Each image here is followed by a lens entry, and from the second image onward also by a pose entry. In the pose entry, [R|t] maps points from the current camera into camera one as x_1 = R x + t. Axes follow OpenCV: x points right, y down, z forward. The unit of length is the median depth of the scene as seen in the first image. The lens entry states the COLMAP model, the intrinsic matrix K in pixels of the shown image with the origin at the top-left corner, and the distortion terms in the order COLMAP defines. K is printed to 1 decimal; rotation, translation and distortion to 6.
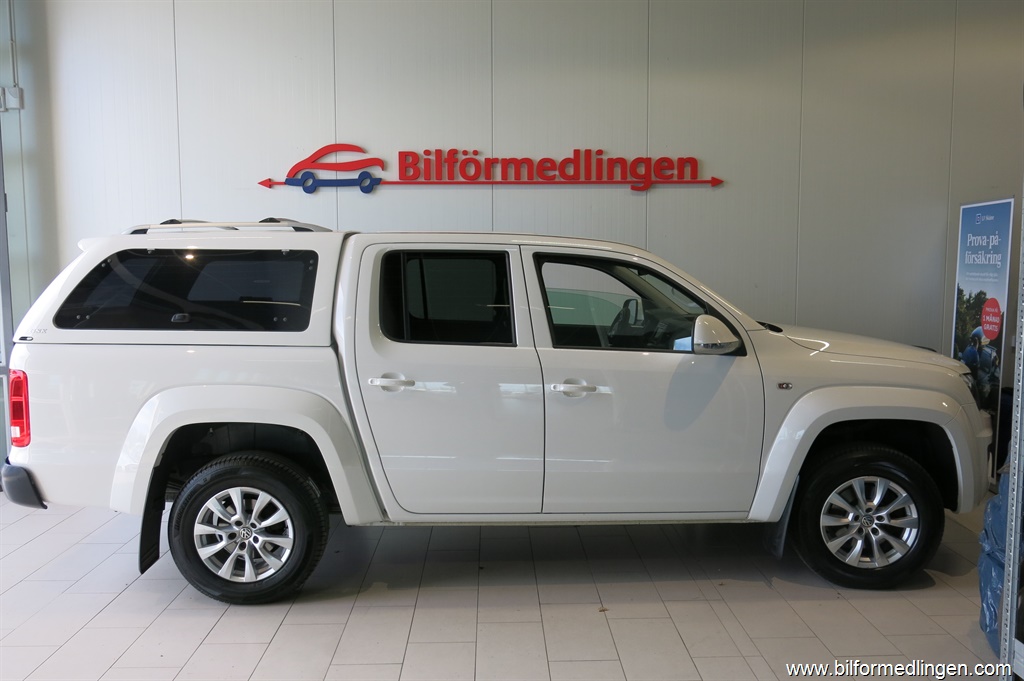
lens RADIAL K [[863.2, 0, 515.9], [0, 863.2, 336.9], [0, 0, 1]] dist [-0.052801, 0.037958]
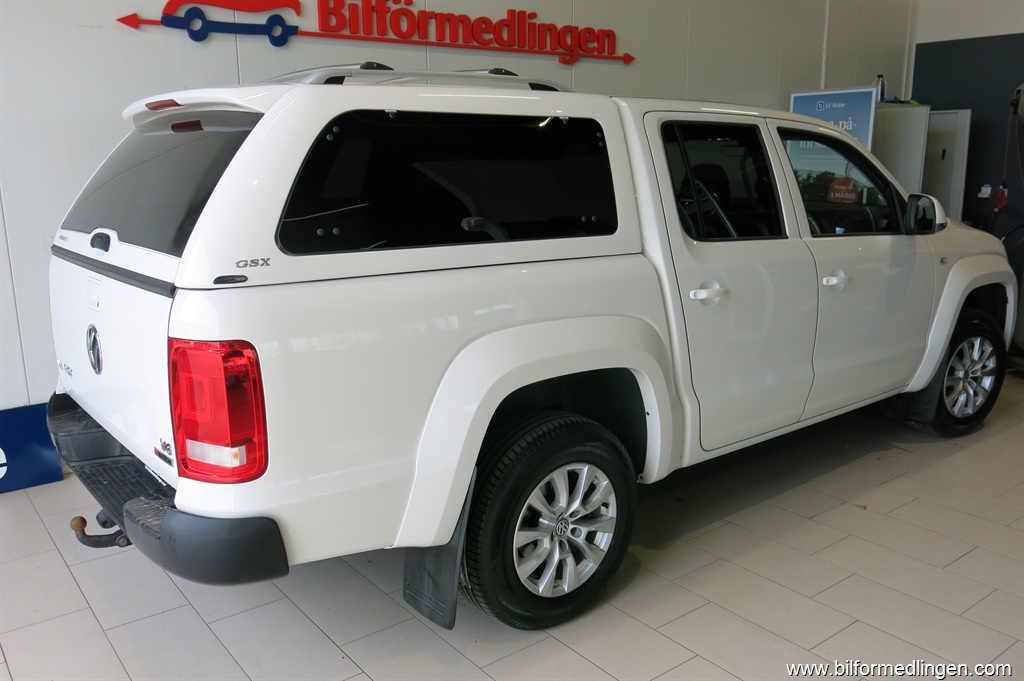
lens RADIAL K [[863.2, 0, 513.9], [0, 863.2, 344.5], [0, 0, 1]] dist [-0.052801, 0.037958]
pose [[0.805298, -0.131503, 0.578103, -0.461197], [0.055612, 0.987546, 0.147173, -0.016140], [-0.590257, -0.086369, 0.802582, 0.293100]]
